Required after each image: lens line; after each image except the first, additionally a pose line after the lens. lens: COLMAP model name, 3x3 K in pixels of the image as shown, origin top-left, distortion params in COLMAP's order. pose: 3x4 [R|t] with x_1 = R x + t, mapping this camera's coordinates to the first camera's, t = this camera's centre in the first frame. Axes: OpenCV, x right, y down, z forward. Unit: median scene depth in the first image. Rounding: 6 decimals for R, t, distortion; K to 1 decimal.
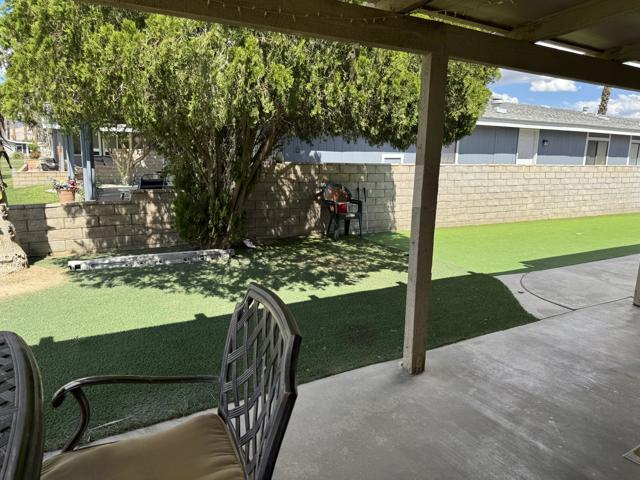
lens RADIAL K [[451.3, 0, 319.4], [0, 451.3, 243.3], [0, 0, 1]] dist [0.082964, -0.101867]
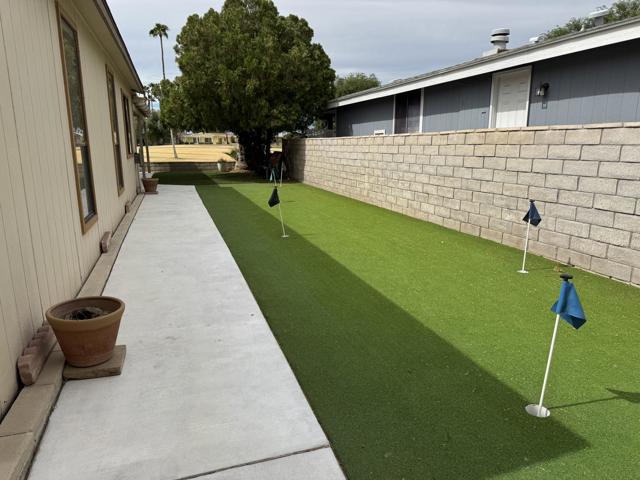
lens RADIAL K [[451.3, 0, 319.4], [0, 451.3, 243.3], [0, 0, 1]] dist [0.082964, -0.101867]
pose [[-0.210975, 0.206862, -0.955352, 1.199476], [-0.151950, 0.958530, 0.241106, -0.154560], [0.965609, 0.196033, -0.170793, 0.998725]]
